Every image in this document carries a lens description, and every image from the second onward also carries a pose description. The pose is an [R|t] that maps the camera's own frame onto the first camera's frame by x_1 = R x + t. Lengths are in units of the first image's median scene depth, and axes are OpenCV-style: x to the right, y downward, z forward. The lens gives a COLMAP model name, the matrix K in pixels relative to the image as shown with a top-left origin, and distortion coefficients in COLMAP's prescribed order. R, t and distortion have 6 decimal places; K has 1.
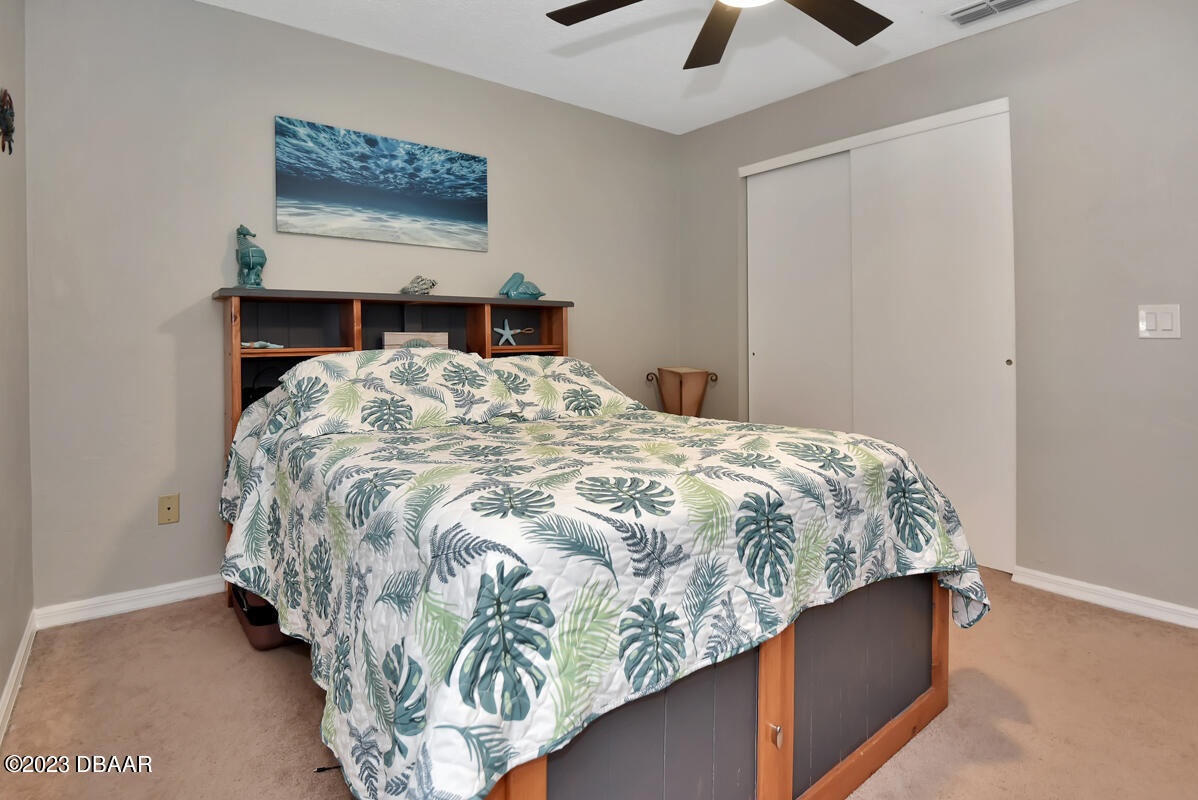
lens RADIAL K [[601.6, 0, 594.3], [0, 601.6, 345.7], [0, 0, 1]] dist [-0.040030, -0.002828]
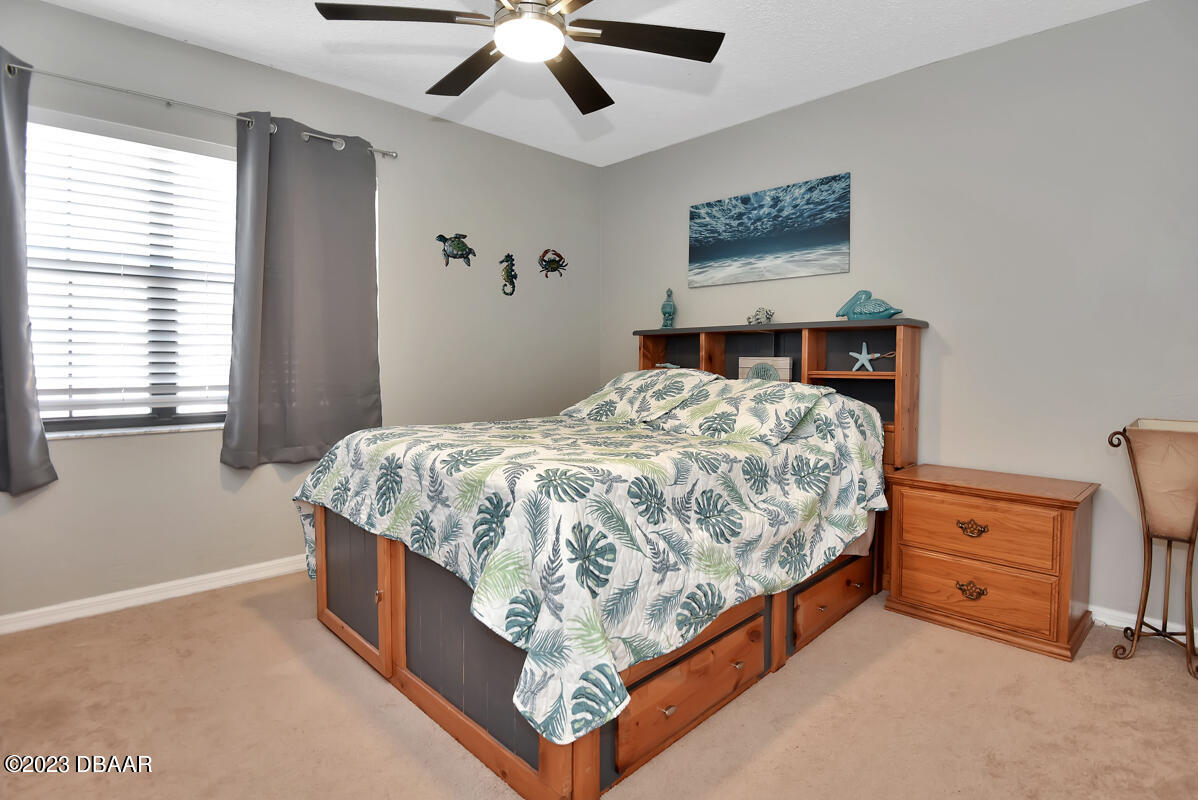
lens RADIAL K [[601.6, 0, 599.9], [0, 601.6, 396.1], [0, 0, 1]] dist [-0.040030, -0.002828]
pose [[0.107183, 0.053913, -0.992777, 0.816468], [-0.014090, 0.998511, 0.052703, -0.005114], [0.994140, 0.008339, 0.107783, 0.574051]]
